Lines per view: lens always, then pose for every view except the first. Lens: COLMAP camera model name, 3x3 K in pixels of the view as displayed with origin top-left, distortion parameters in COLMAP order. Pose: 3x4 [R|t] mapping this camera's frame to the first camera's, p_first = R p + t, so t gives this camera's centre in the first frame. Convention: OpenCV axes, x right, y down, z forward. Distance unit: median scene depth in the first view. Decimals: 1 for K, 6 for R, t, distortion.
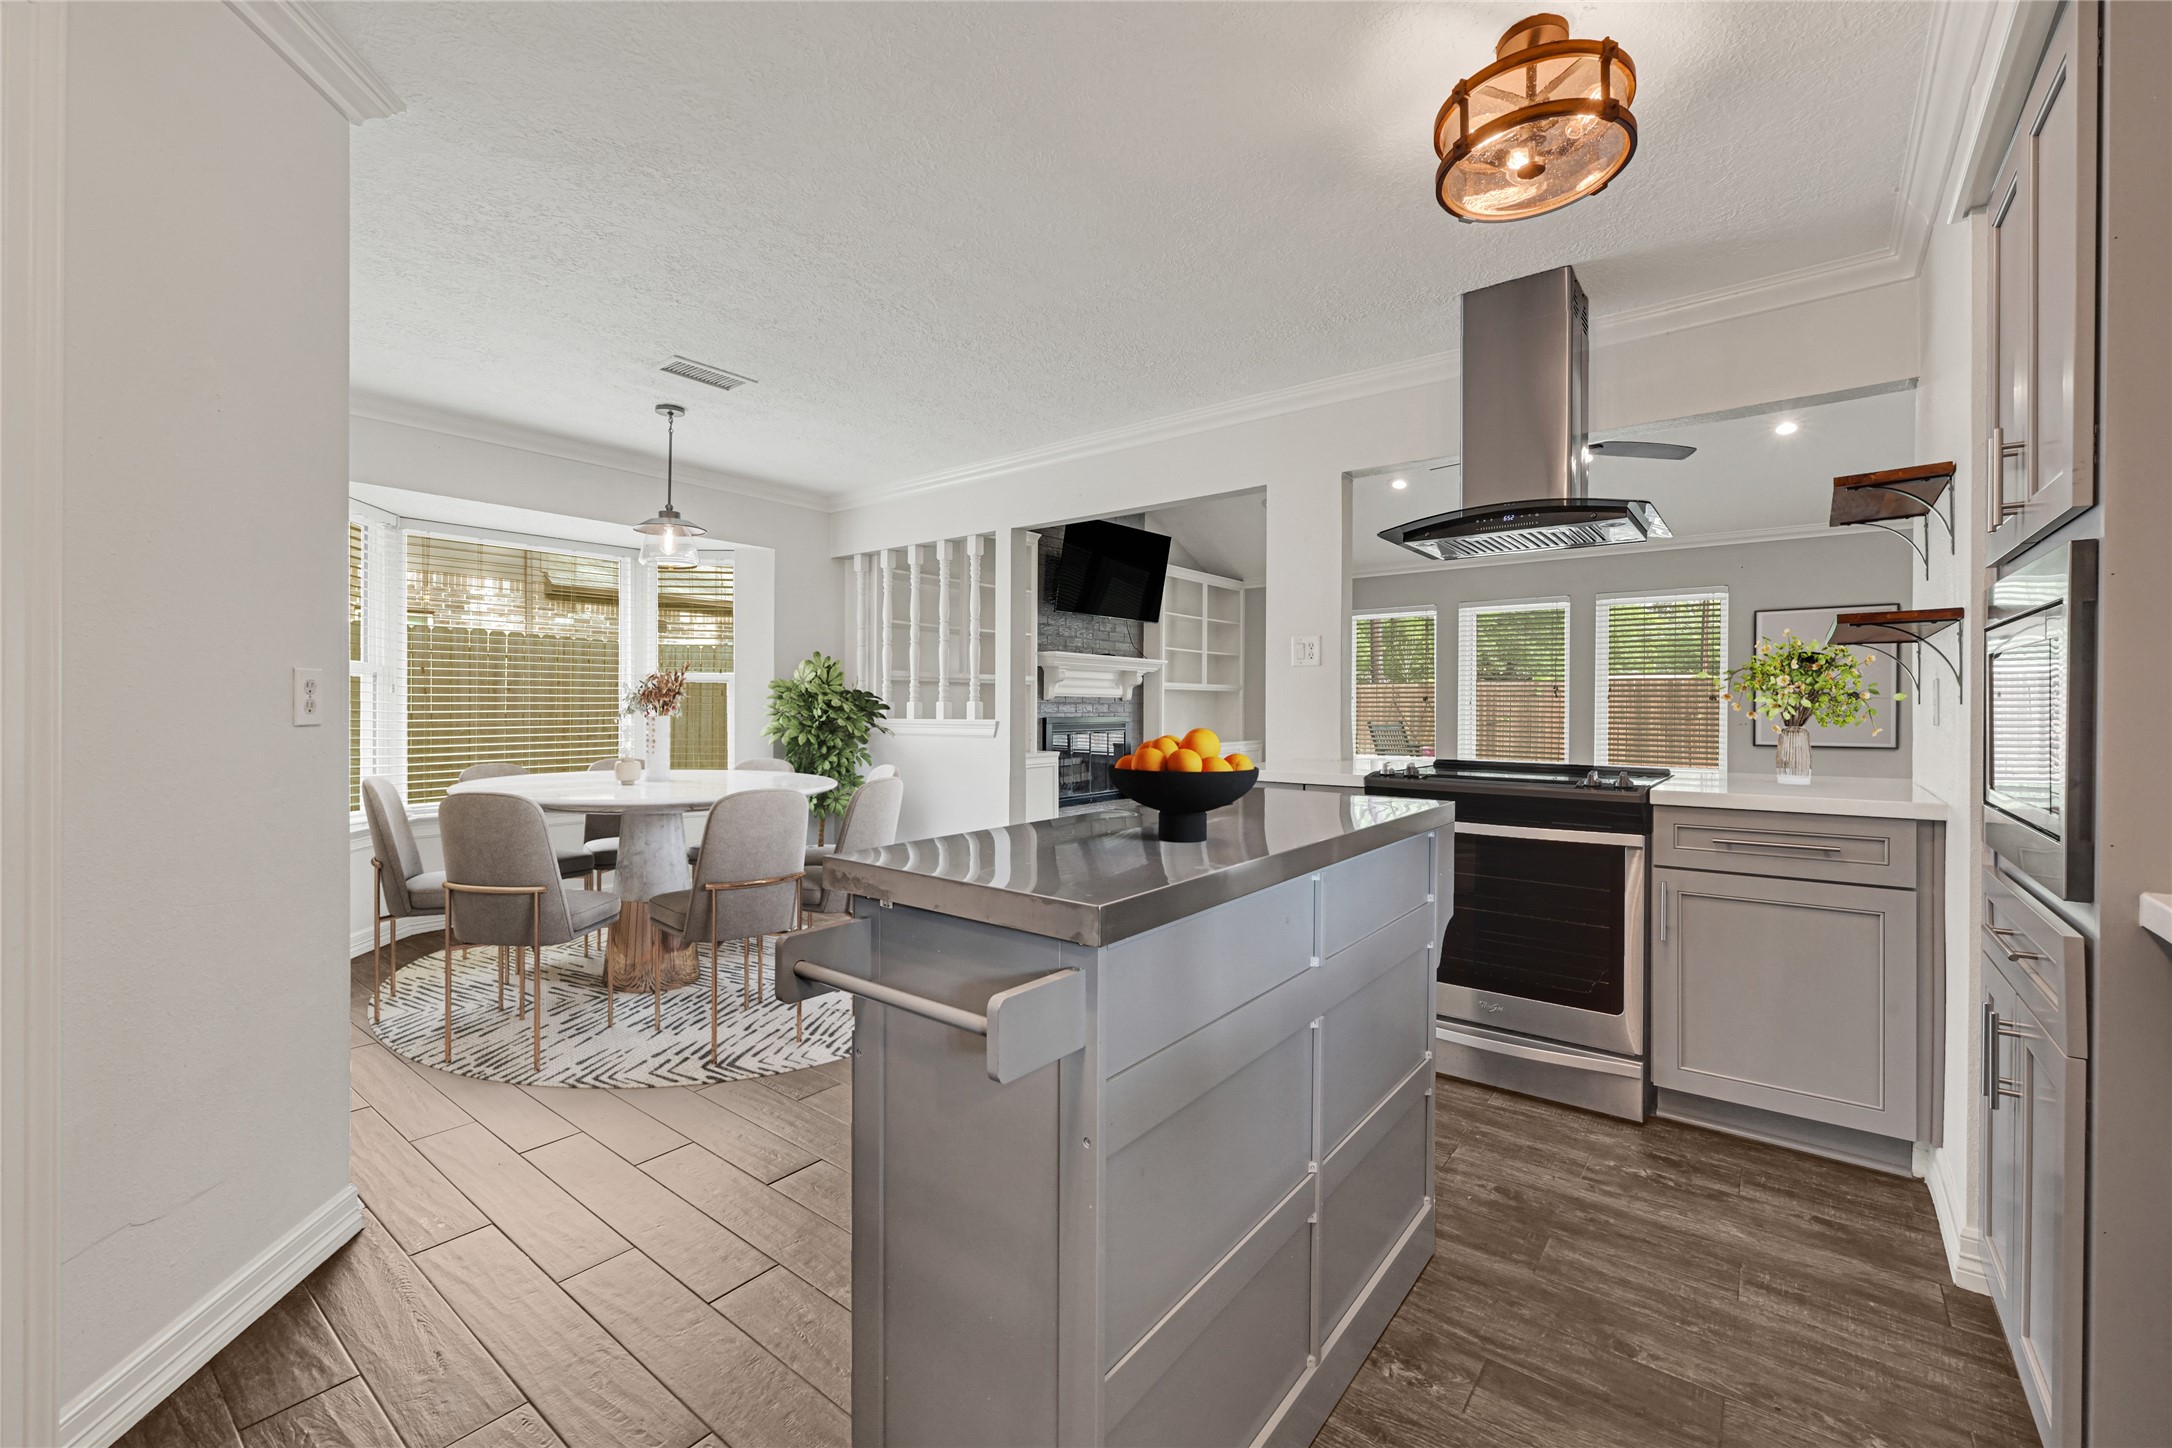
lens RADIAL K [[882.0, 0, 1088.1], [0, 882.0, 713.0], [0, 0, 1]] dist [0.003218, 0.000141]
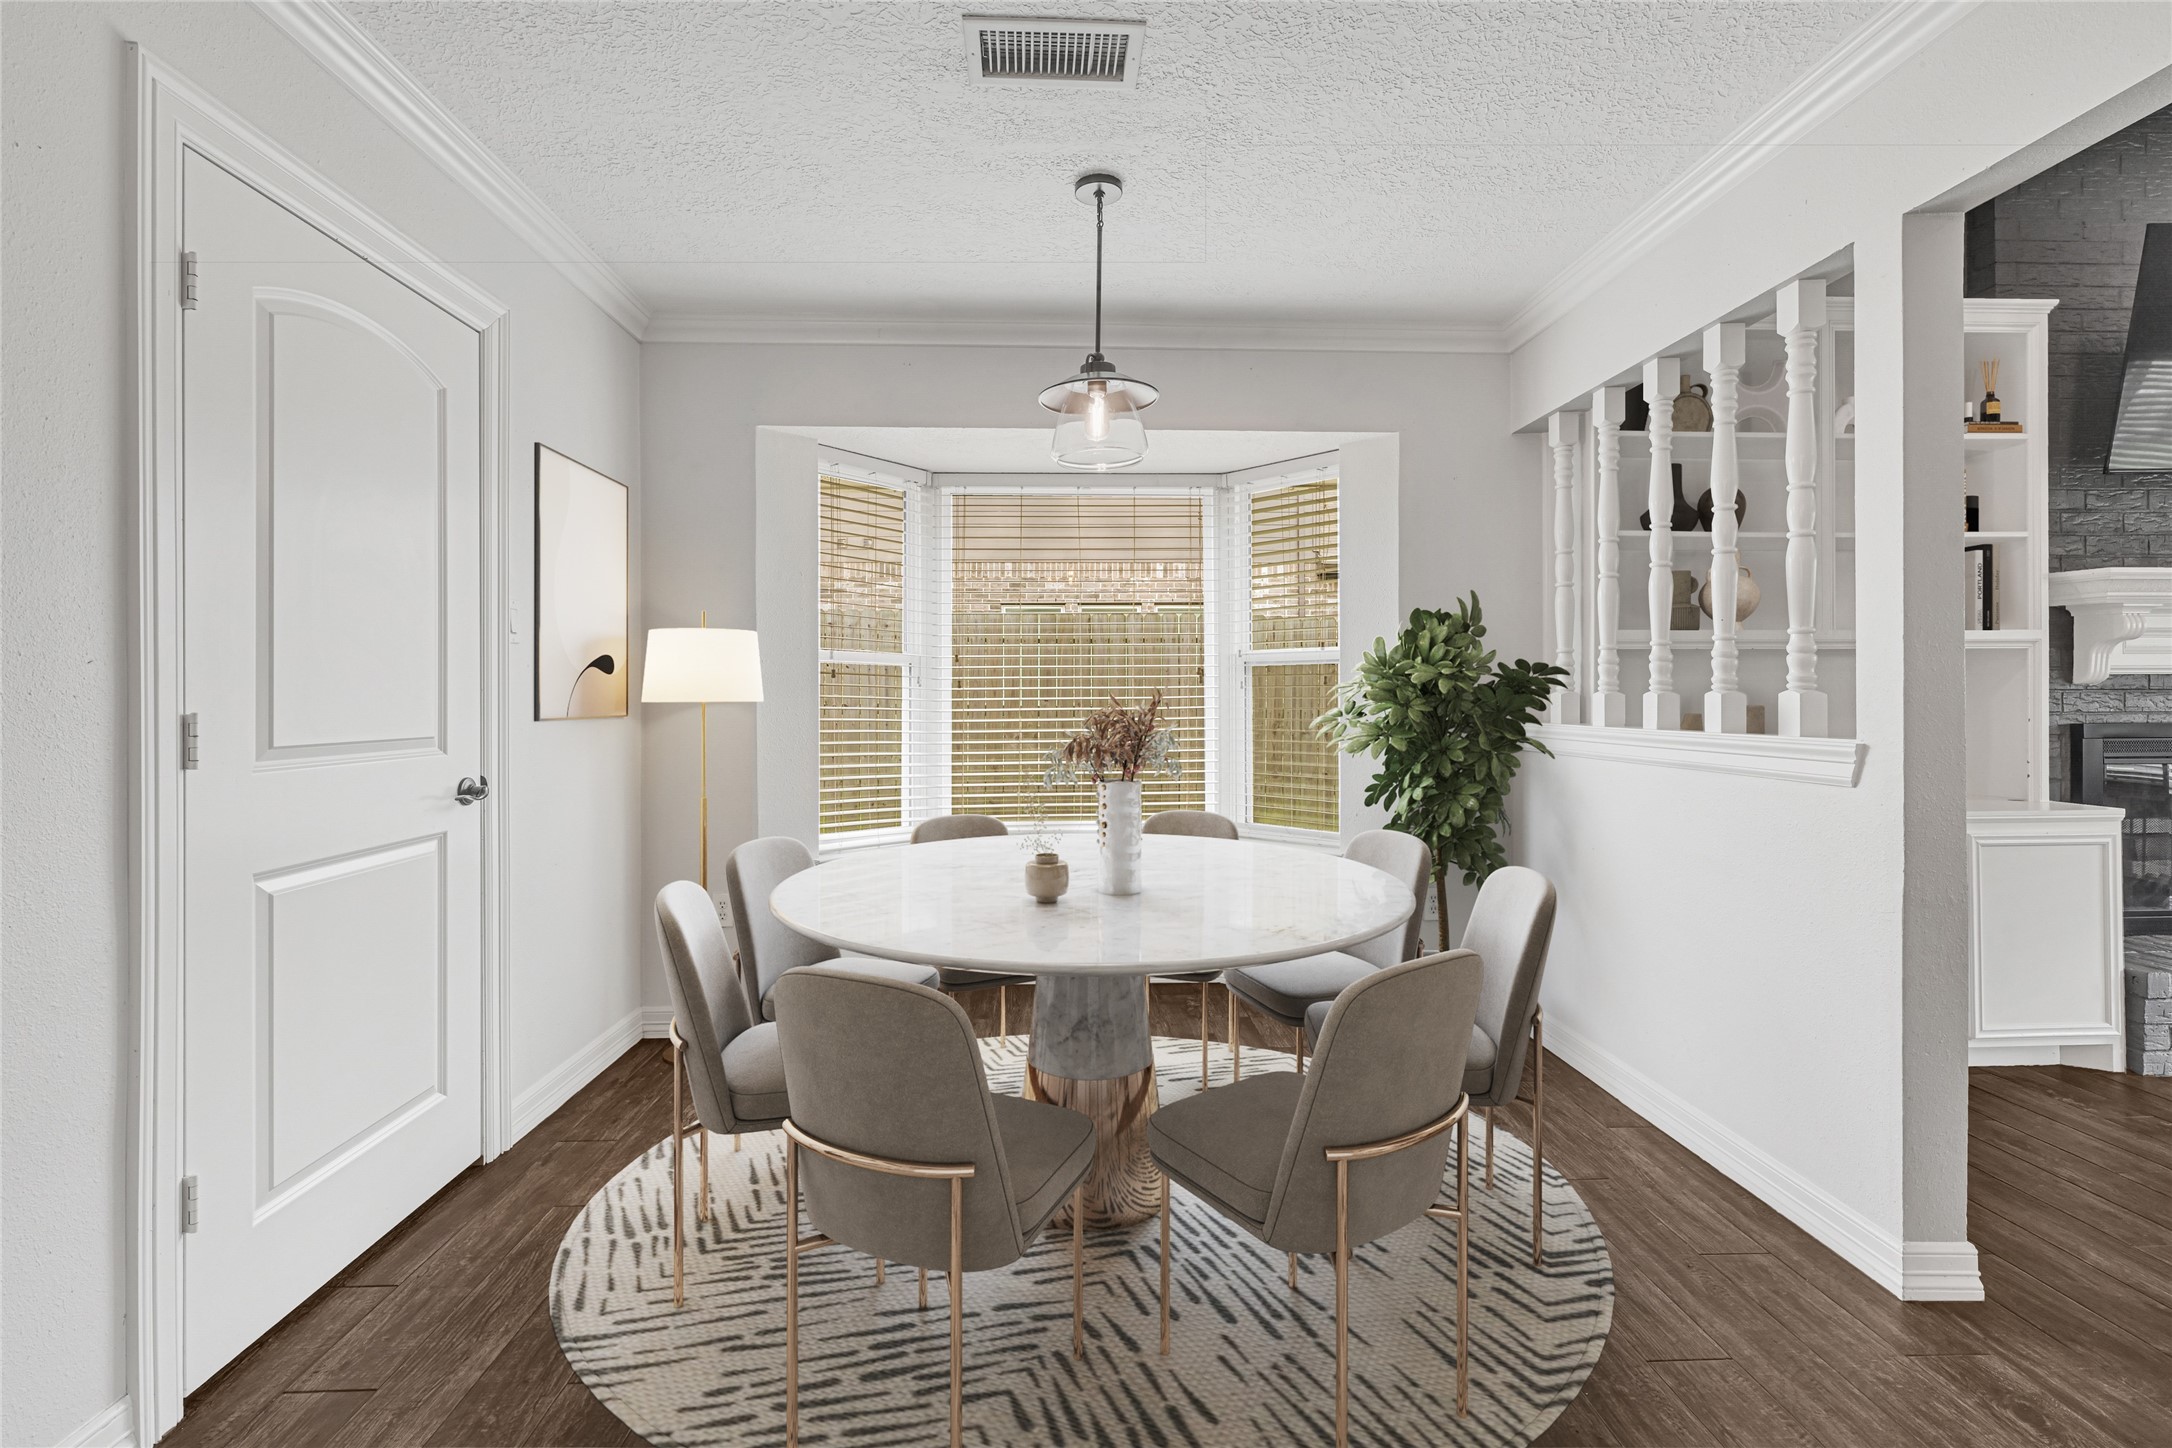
lens RADIAL K [[975.0, 0, 1086.6], [0, 975.0, 702.3], [0, 0, 1]] dist [0.001736, 0.000118]
pose [[0.650800, -0.001523, -0.759248, -0.000148], [-0.001008, 0.999995, -0.002870, -0.005106], [0.759249, 0.002633, 0.650795, 0.419047]]
